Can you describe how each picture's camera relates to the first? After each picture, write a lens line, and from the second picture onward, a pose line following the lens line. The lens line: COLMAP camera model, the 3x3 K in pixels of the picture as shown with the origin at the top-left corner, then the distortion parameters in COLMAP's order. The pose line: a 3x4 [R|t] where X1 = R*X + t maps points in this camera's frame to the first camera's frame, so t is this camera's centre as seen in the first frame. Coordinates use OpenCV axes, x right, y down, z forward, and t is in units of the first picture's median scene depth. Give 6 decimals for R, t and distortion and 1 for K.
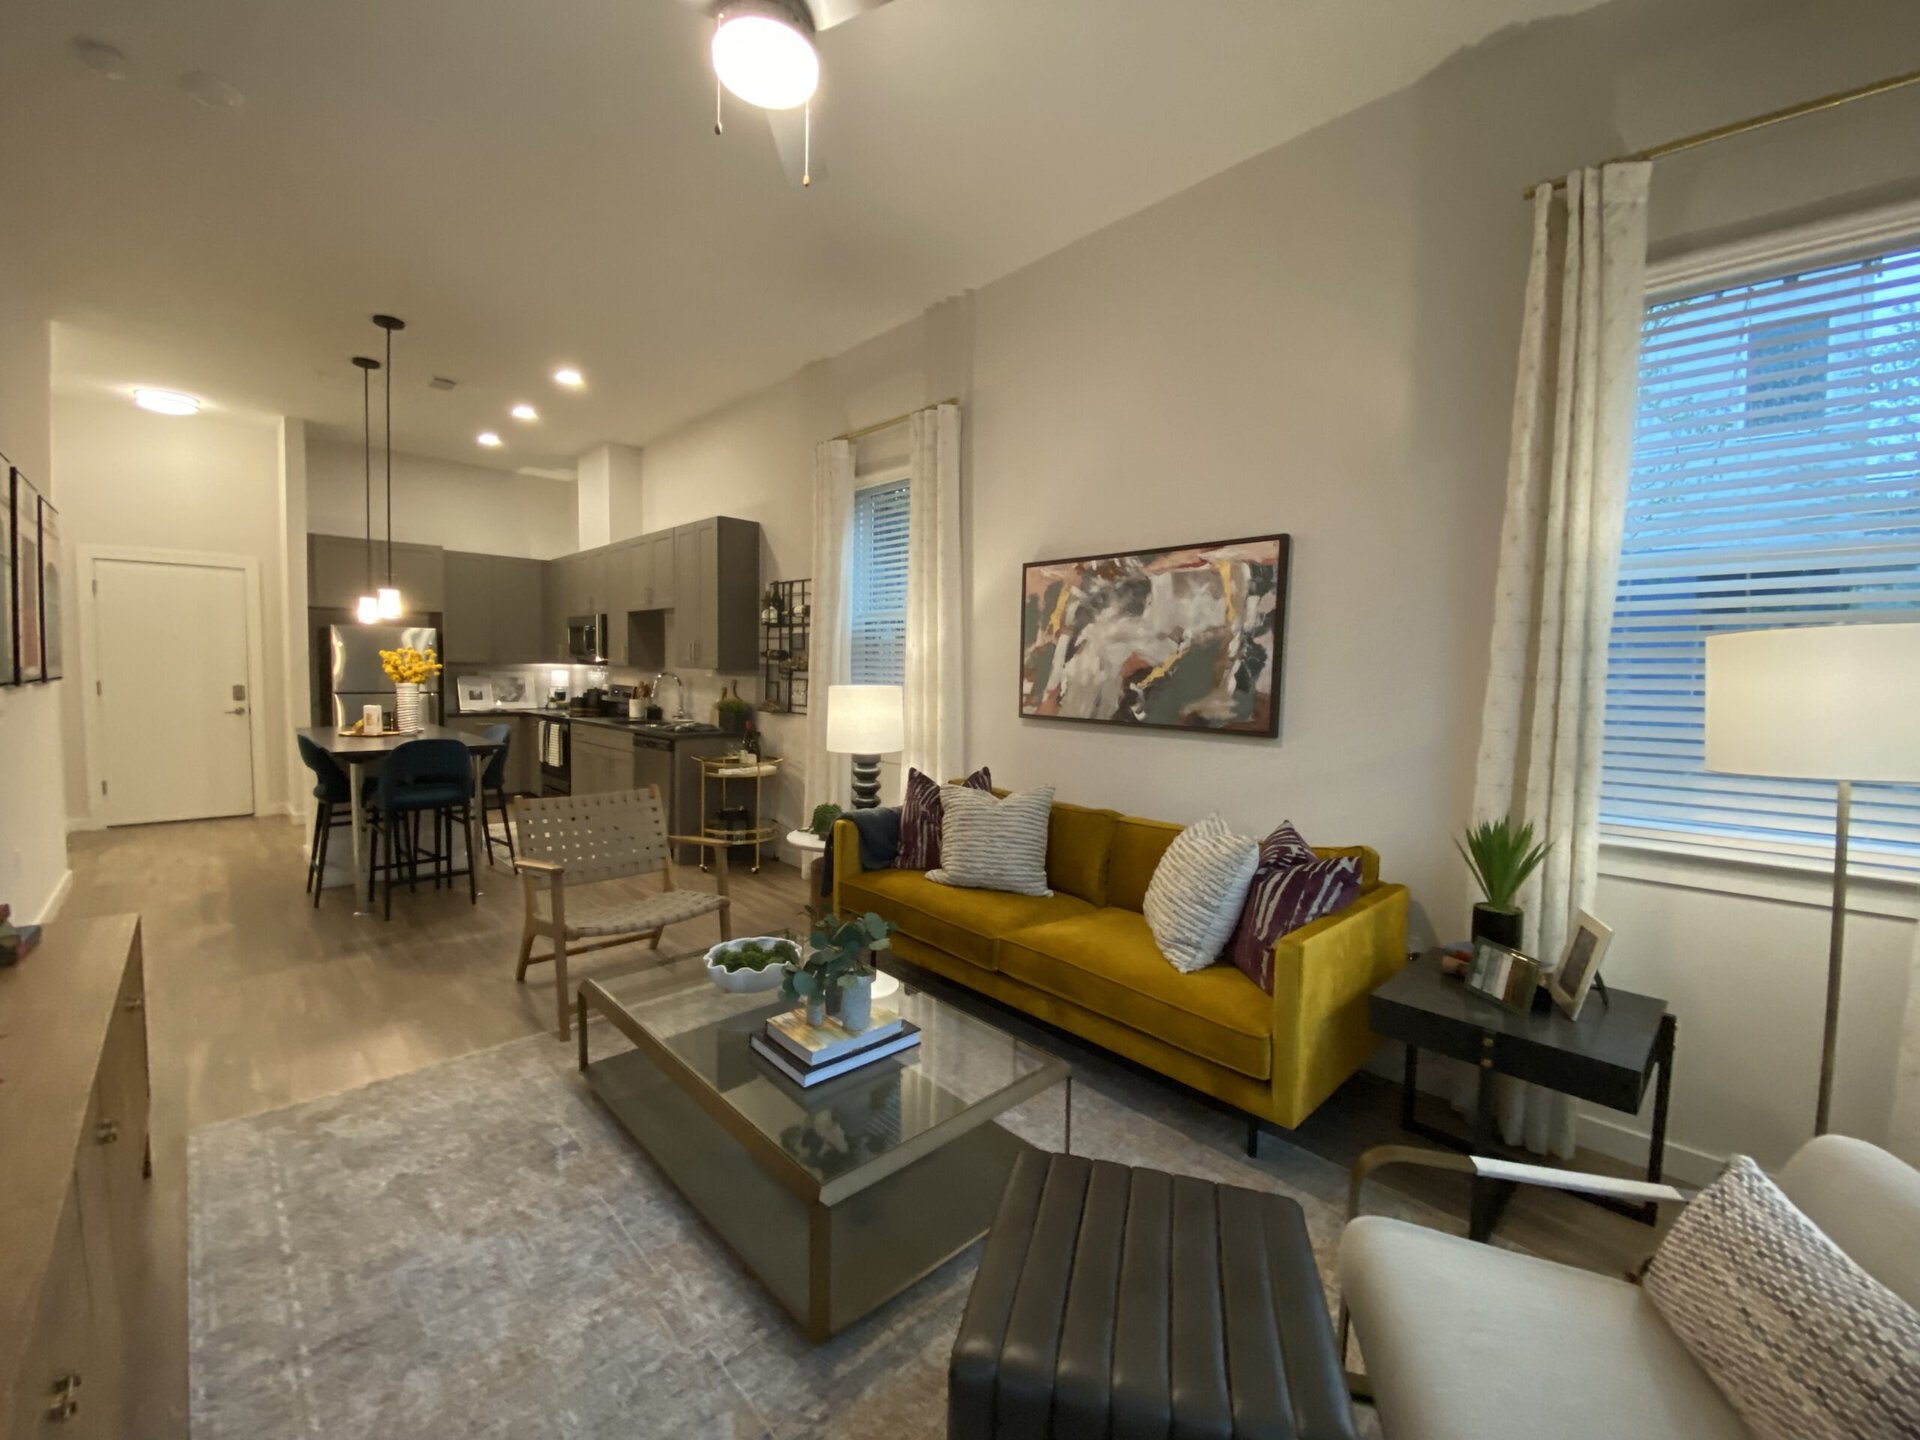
lens RADIAL K [[780.2, 0, 960.1], [0, 780.2, 713.8], [0, 0, 1]] dist [-0.000102, 0.000000]
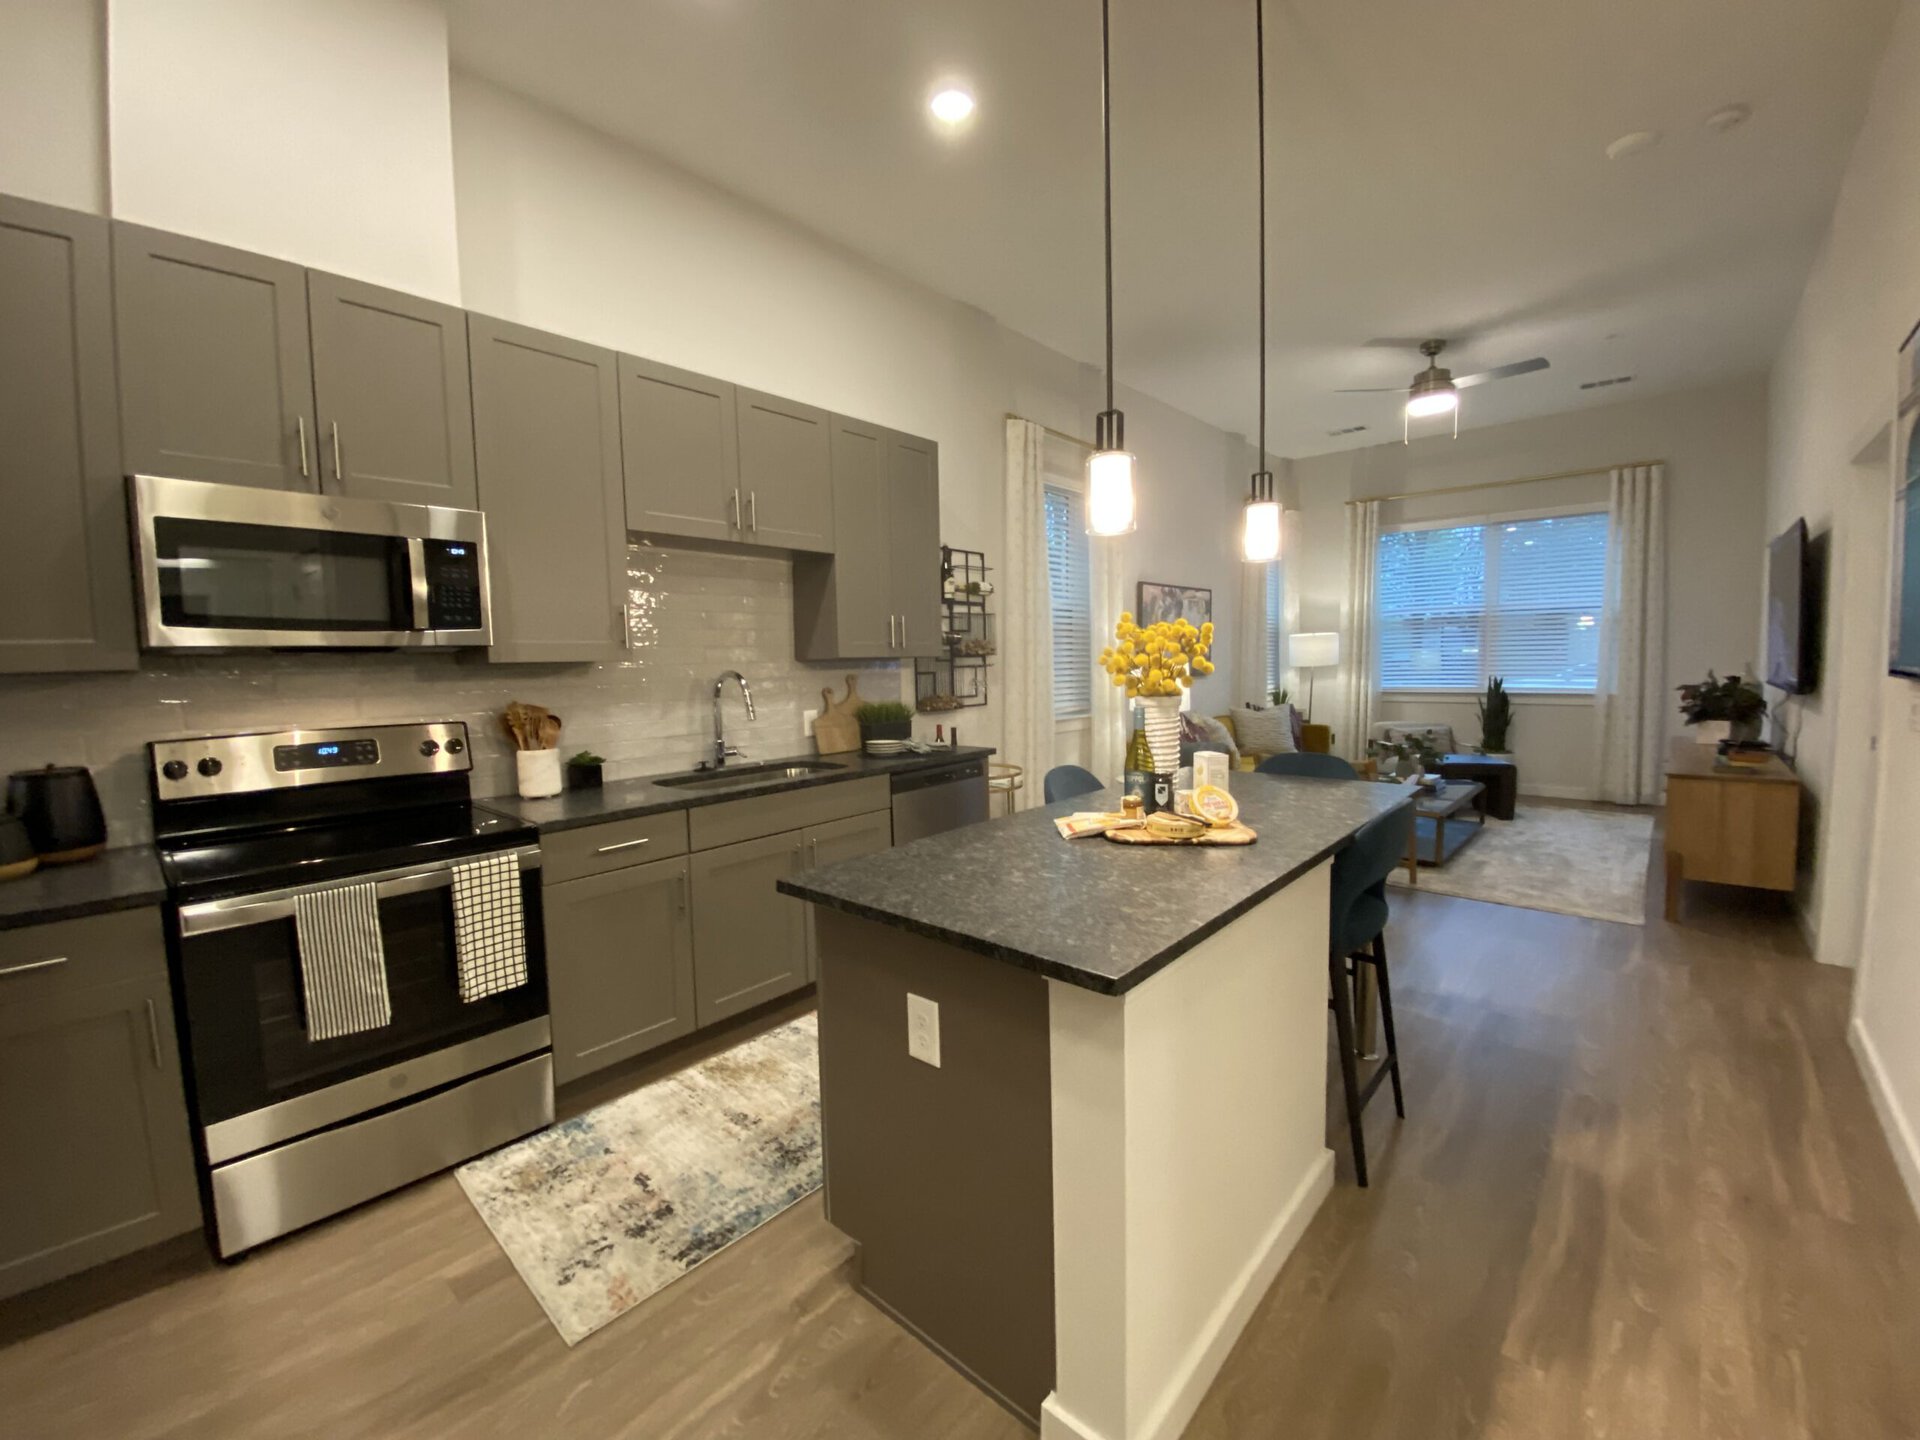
lens RADIAL K [[780.2, 0, 959.5], [0, 780.2, 713.8], [0, 0, 1]] dist [-0.000102, 0.000000]
pose [[-0.077002, -0.092775, 0.992705, -1.070486], [0.073292, 0.992441, 0.098435, -0.078356], [-0.994333, 0.080337, -0.069620, 1.079929]]
